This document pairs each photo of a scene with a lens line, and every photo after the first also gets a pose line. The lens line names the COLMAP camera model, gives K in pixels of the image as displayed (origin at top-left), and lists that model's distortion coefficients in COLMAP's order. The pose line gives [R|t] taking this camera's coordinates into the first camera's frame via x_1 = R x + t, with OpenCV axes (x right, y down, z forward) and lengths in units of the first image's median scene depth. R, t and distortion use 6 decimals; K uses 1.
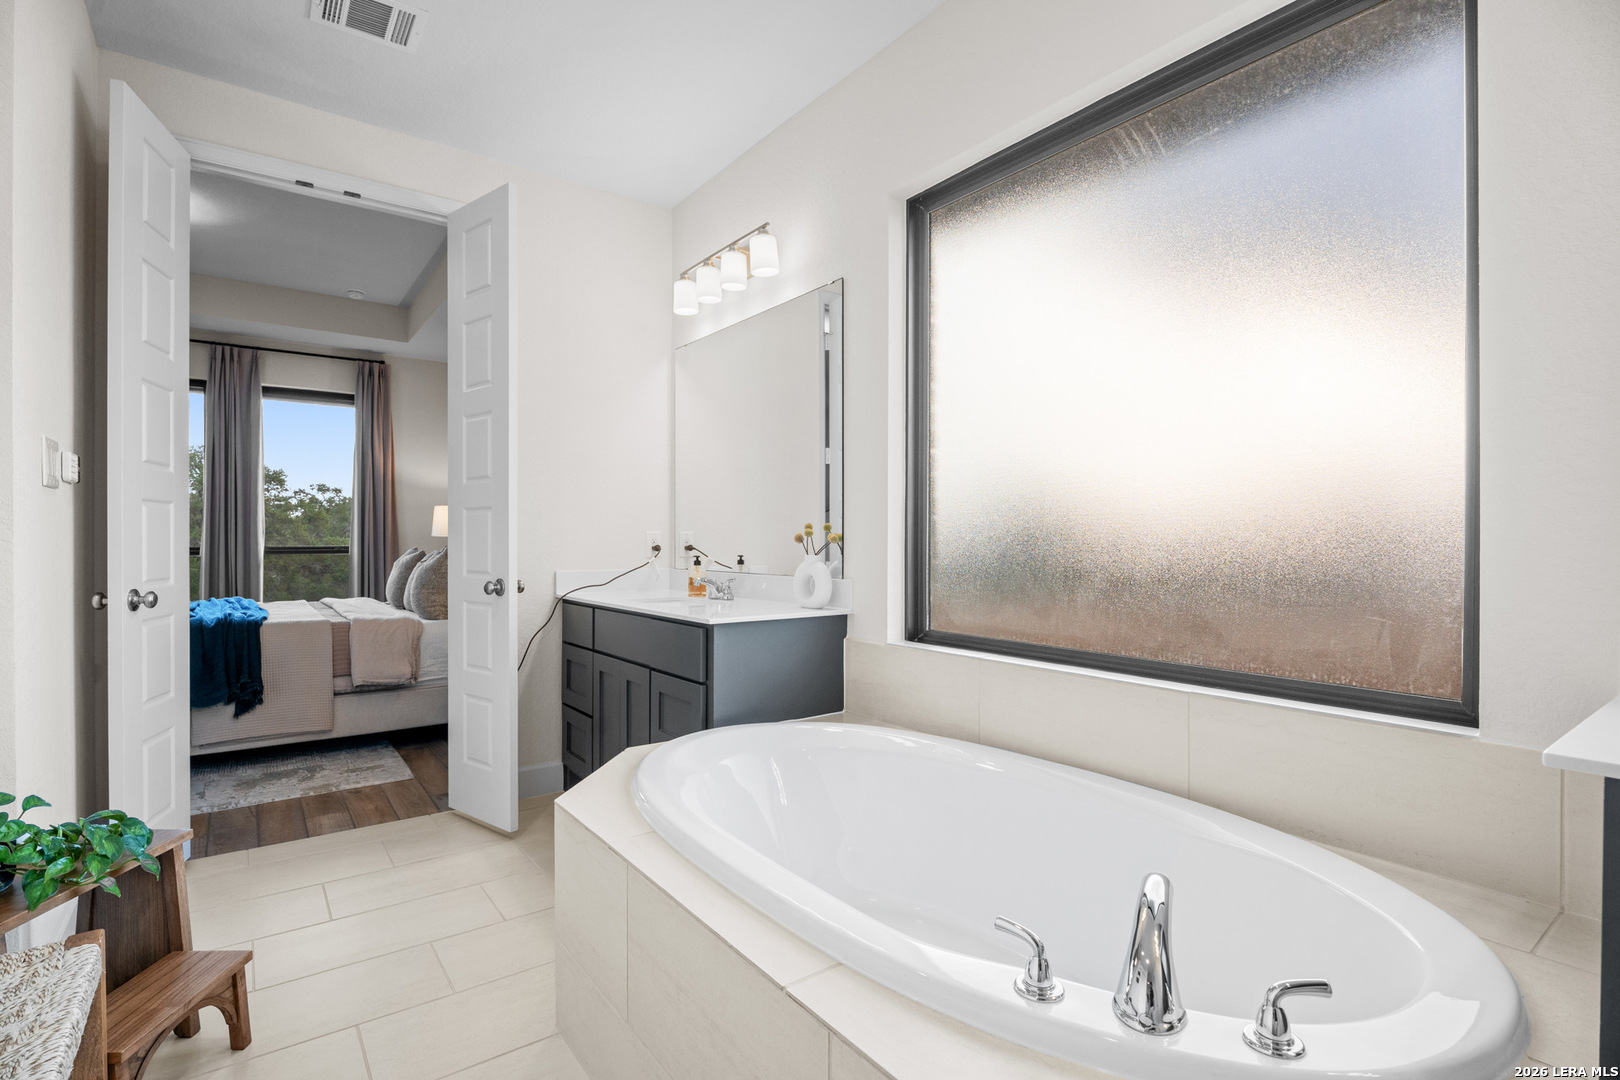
lens RADIAL K [[754.9, 0, 798.9], [0, 754.9, 536.5], [0, 0, 1]] dist [-0.011930, 0.000603]
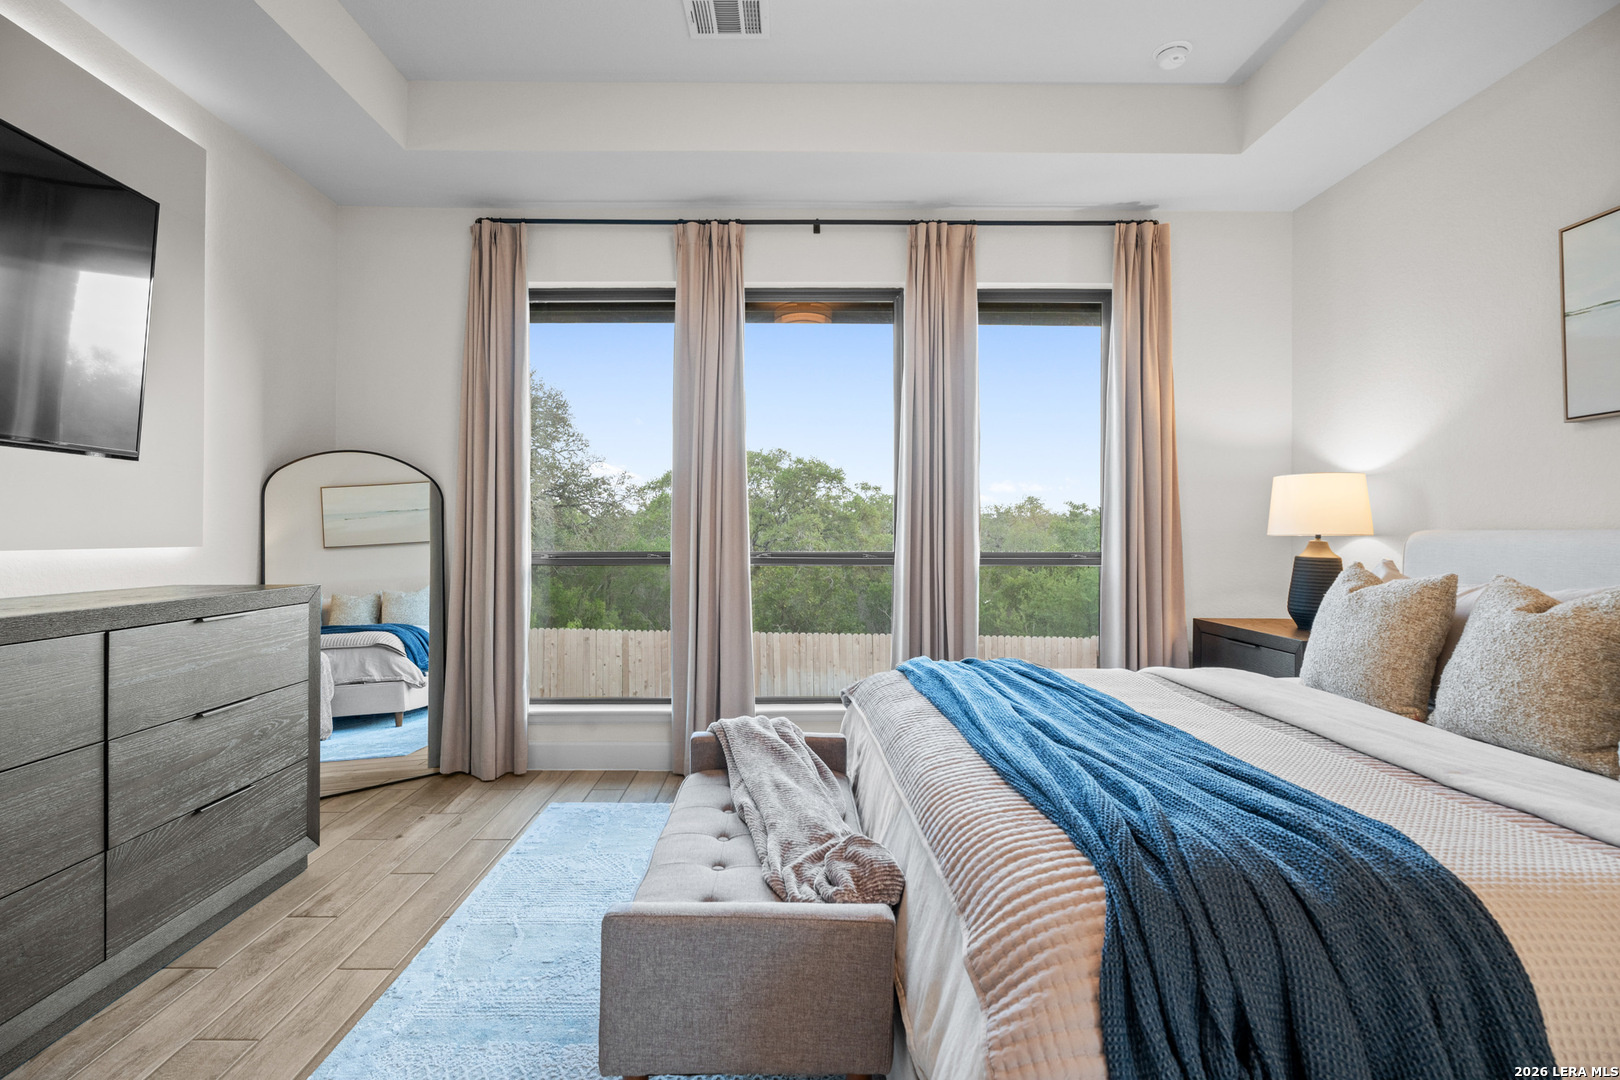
lens RADIAL K [[835.3, 0, 811.3], [0, 835.3, 535.6], [0, 0, 1]] dist [-0.013819, 0.001679]
pose [[0.816460, 0.004322, -0.577386, -0.430291], [-0.003862, 0.999990, 0.002025, 0.002715], [0.577389, 0.000576, 0.816469, 0.365887]]
